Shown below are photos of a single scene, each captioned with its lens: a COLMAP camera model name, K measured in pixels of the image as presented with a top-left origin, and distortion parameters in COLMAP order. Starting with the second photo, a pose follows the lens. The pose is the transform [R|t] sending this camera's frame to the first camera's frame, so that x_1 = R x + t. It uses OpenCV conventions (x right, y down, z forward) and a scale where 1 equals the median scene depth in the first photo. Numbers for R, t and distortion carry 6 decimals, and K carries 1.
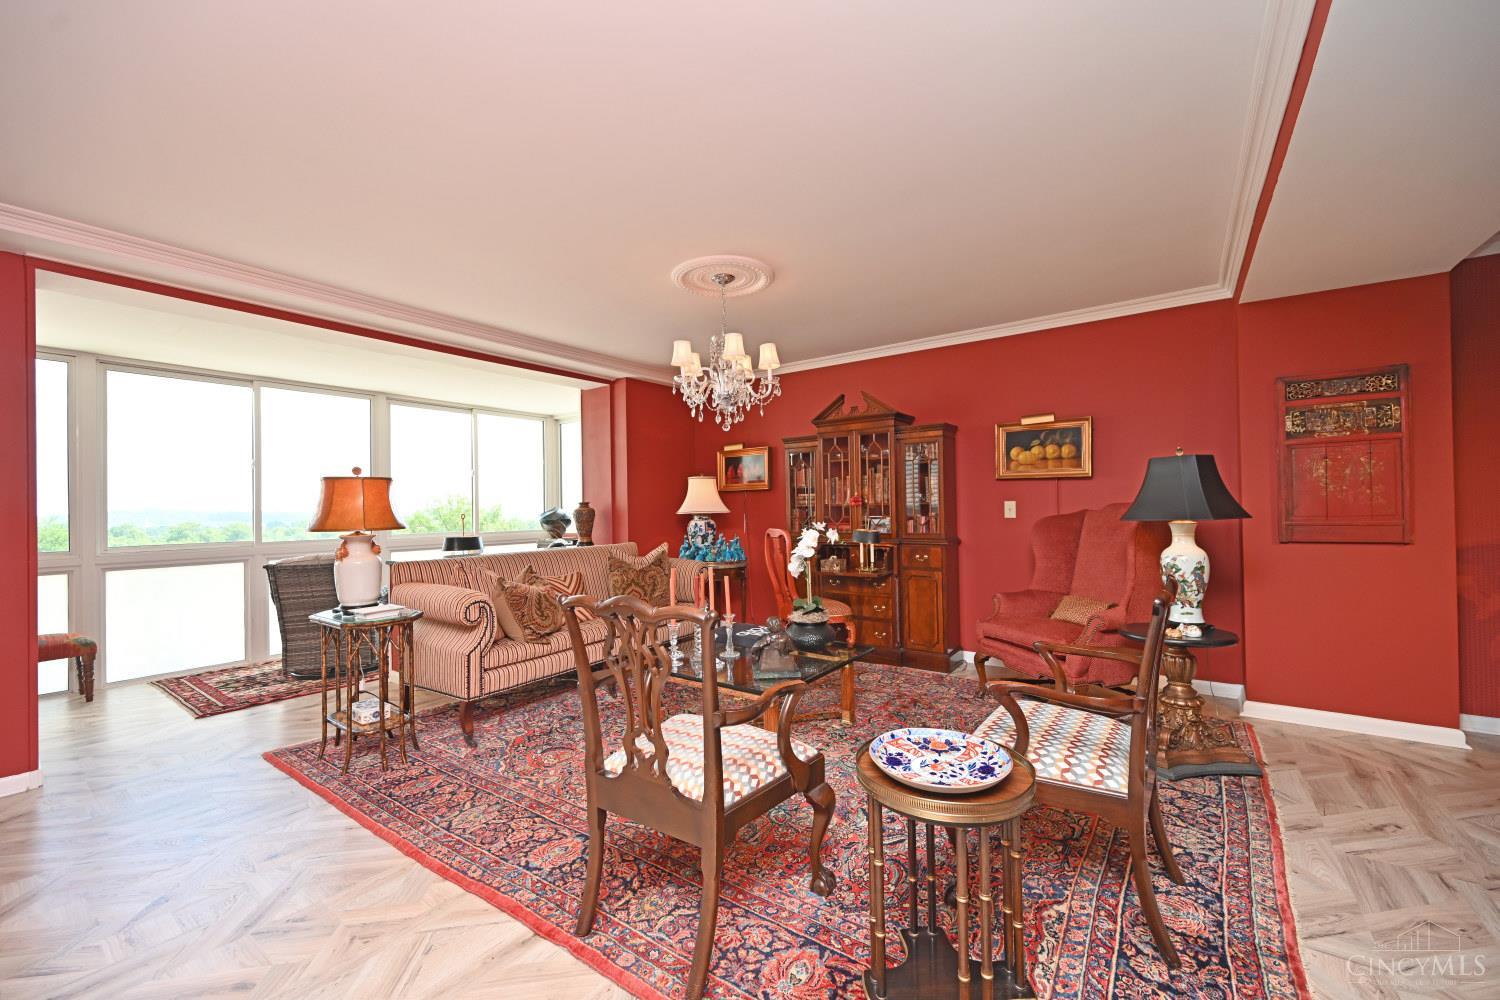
lens RADIAL K [[604.9, 0, 755.7], [0, 604.9, 499.4], [0, 0, 1]] dist [0.001396, -0.000534]
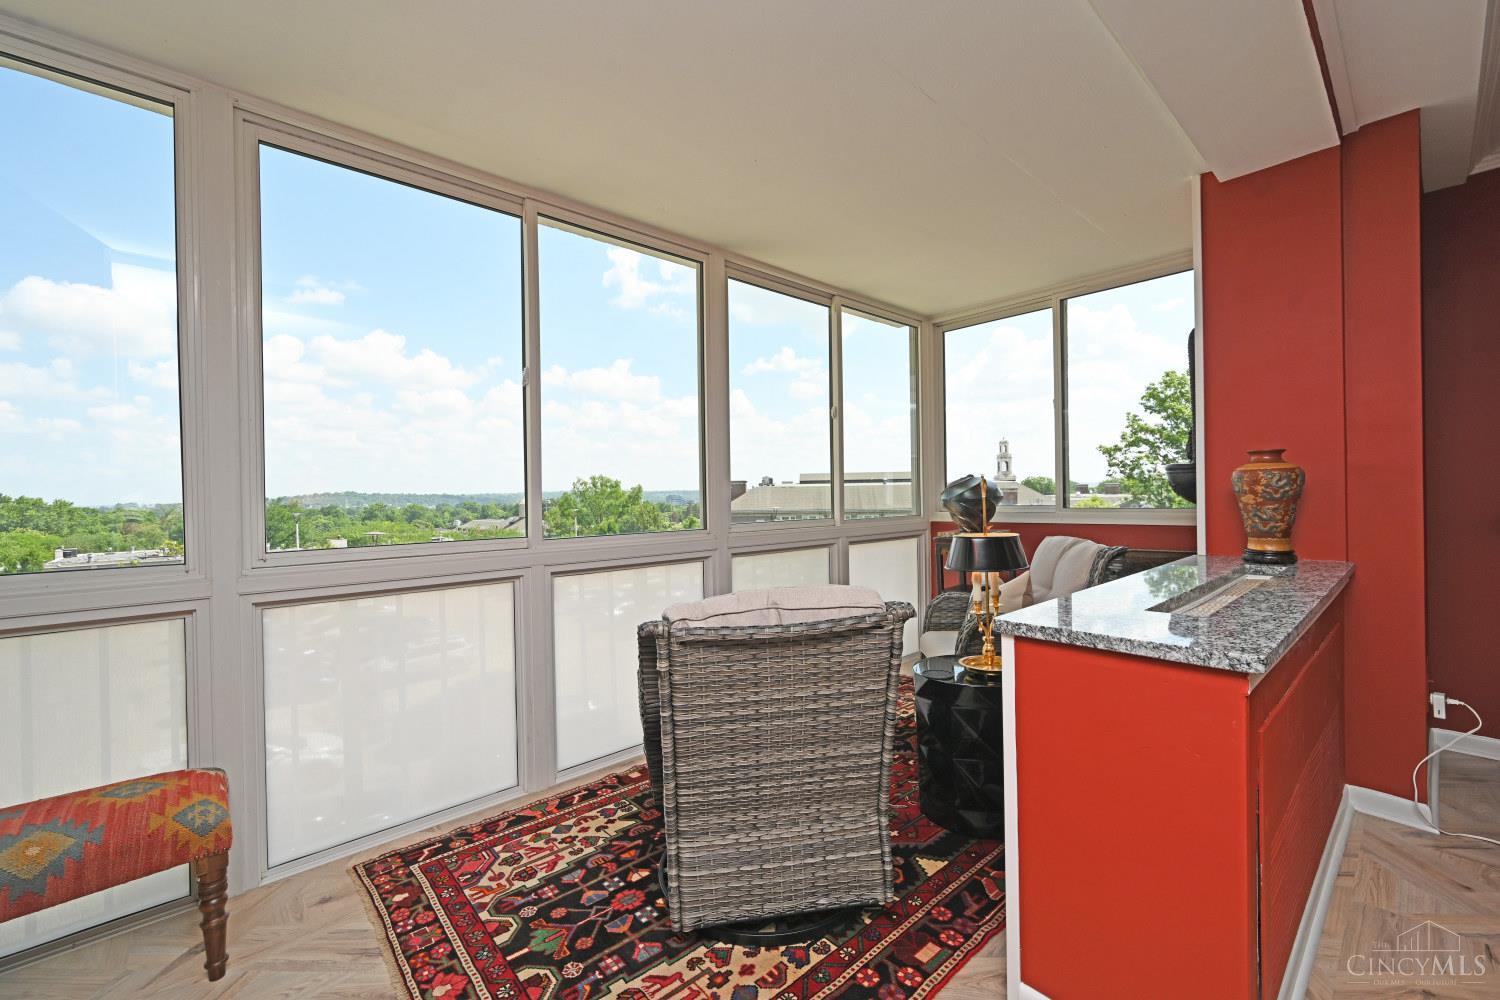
lens RADIAL K [[604.9, 0, 737.8], [0, 604.9, 496.4], [0, 0, 1]] dist [0.001396, -0.000534]
pose [[0.976782, -0.000613, -0.214233, -0.393029], [0.005532, 0.999735, 0.022362, 0.018548], [0.214163, -0.023028, 0.976527, 0.395299]]
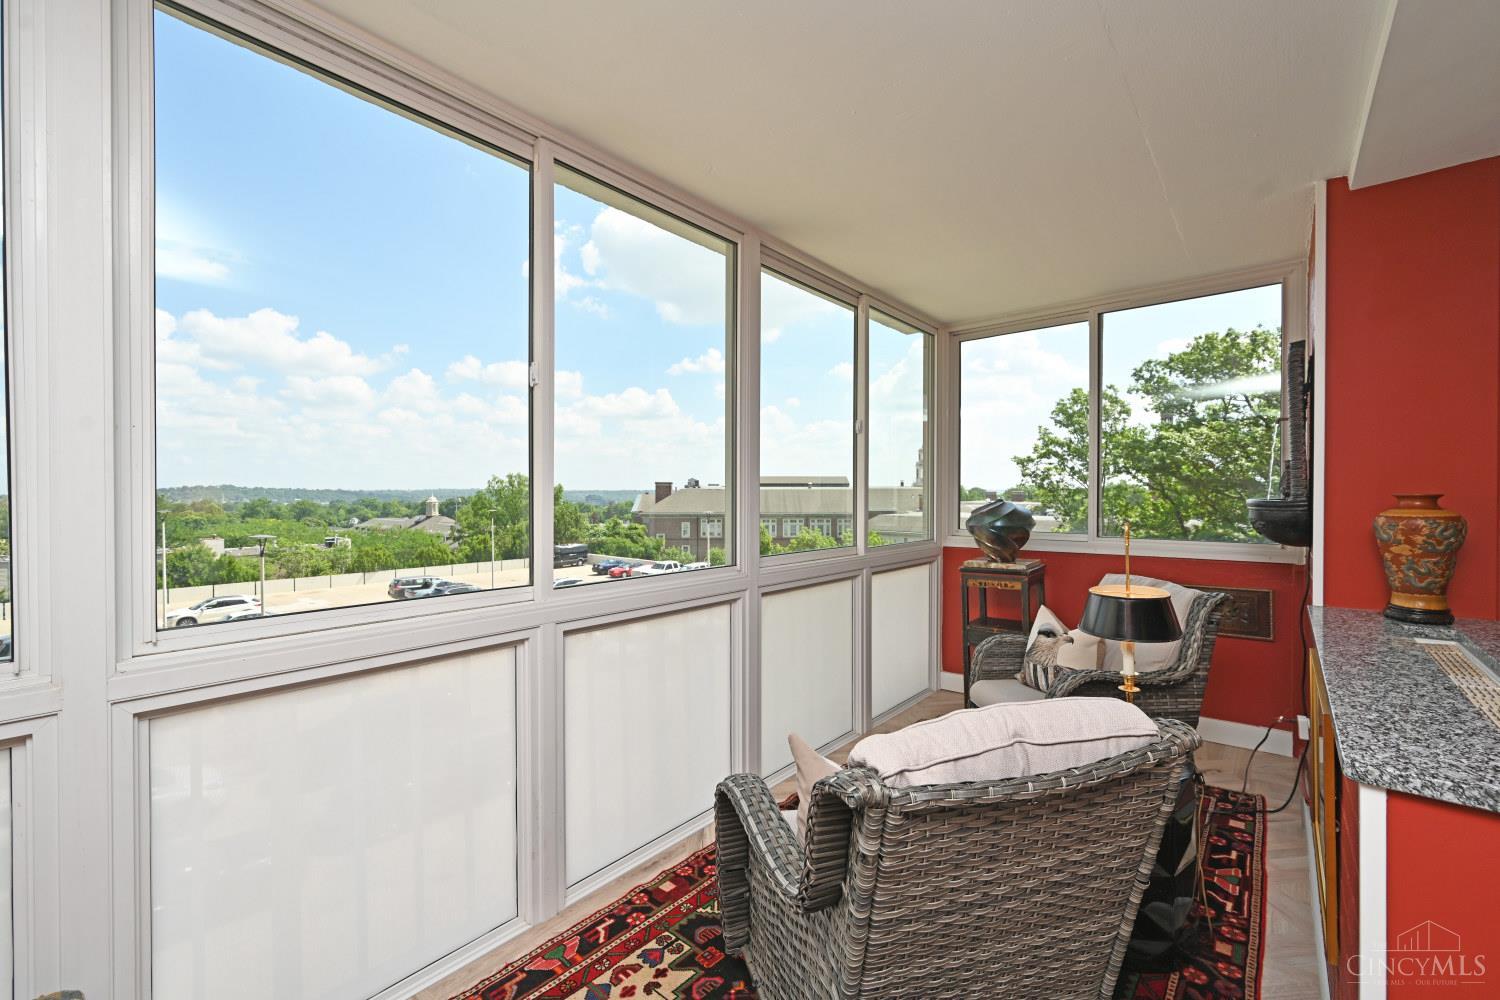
lens RADIAL K [[604.9, 0, 737.6], [0, 604.9, 499.7], [0, 0, 1]] dist [0.001396, -0.000534]
pose [[0.996292, 0.015275, -0.084664, -0.473464], [-0.013135, 0.999582, 0.025773, 0.003784], [0.085023, -0.024566, 0.996076, 0.453052]]
